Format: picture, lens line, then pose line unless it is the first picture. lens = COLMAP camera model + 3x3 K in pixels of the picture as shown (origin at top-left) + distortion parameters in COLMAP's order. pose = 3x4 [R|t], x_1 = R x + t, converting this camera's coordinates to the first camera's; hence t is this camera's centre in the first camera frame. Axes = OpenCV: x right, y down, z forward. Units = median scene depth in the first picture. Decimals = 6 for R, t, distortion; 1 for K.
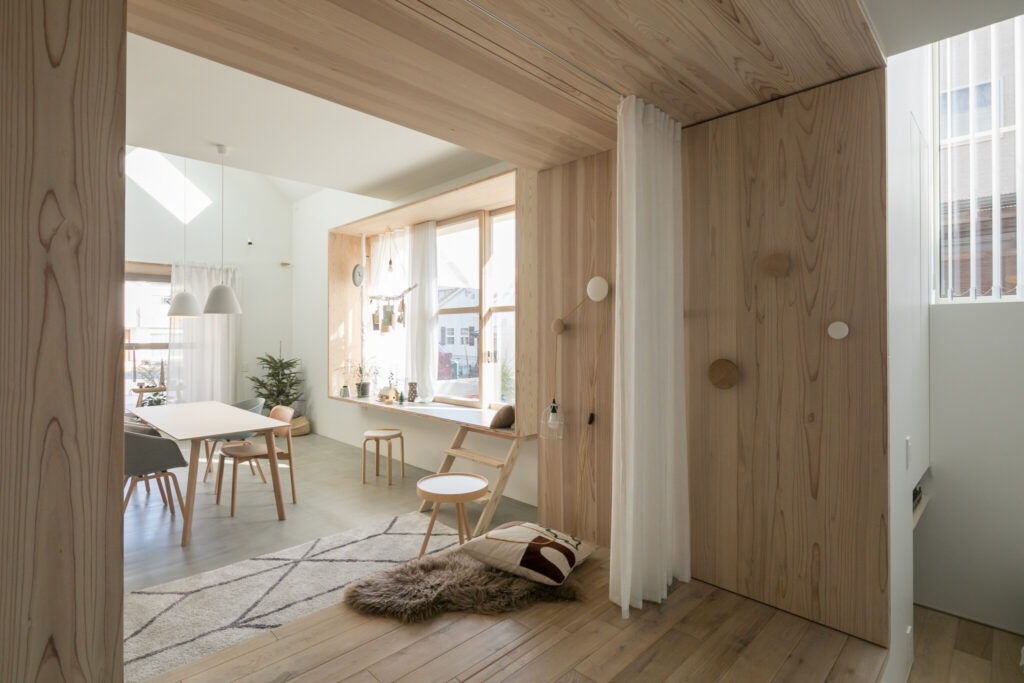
lens RADIAL K [[487.8, 0, 512.3], [0, 487.8, 336.6], [0, 0, 1]] dist [0.005169, -0.001521]
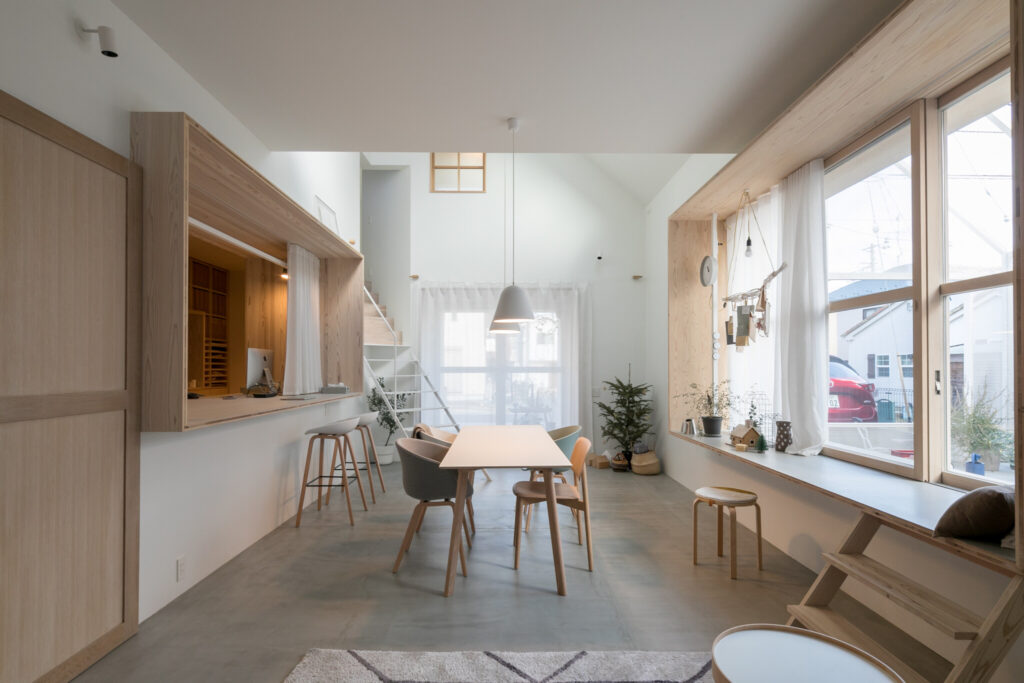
lens RADIAL K [[487.8, 0, 518.2], [0, 487.8, 366.1], [0, 0, 1]] dist [0.005169, -0.001521]
pose [[0.714631, -0.003914, -0.699490, -0.003250], [-0.002265, 0.999966, -0.007910, 0.026478], [0.699498, 0.007237, 0.714598, 0.291681]]
